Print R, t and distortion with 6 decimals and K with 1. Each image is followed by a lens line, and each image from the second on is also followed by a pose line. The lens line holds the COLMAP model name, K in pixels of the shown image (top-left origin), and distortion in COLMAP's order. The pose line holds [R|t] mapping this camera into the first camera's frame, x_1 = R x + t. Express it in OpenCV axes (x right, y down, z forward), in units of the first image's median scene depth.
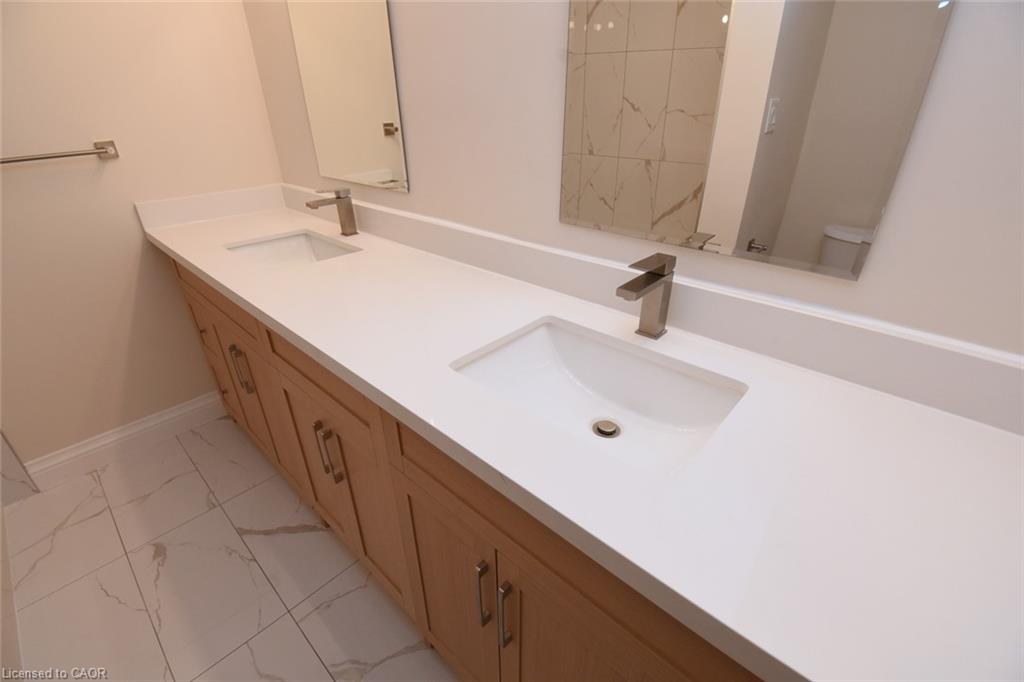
lens RADIAL K [[463.3, 0, 512.8], [0, 463.3, 335.3], [0, 0, 1]] dist [0.010718, -0.014873]
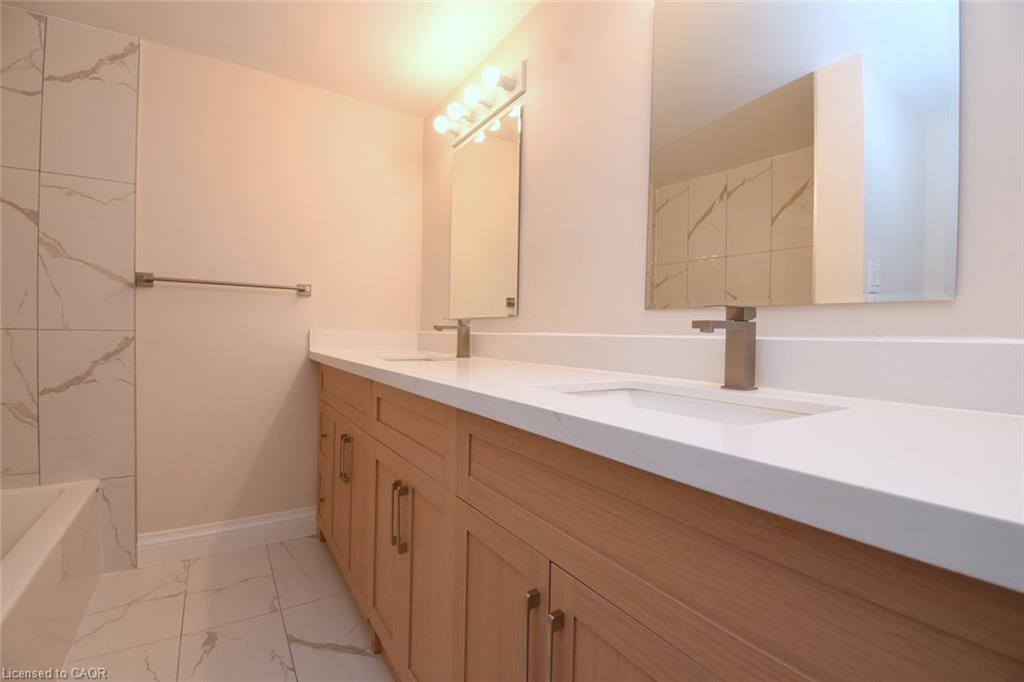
lens RADIAL K [[463.3, 0, 511.3], [0, 463.3, 331.0], [0, 0, 1]] dist [0.010718, -0.014873]
pose [[0.968150, 0.027983, -0.248801, 0.047915], [-0.141242, 0.881553, -0.450461, 0.236812], [0.206726, 0.471255, 0.857428, 0.017137]]
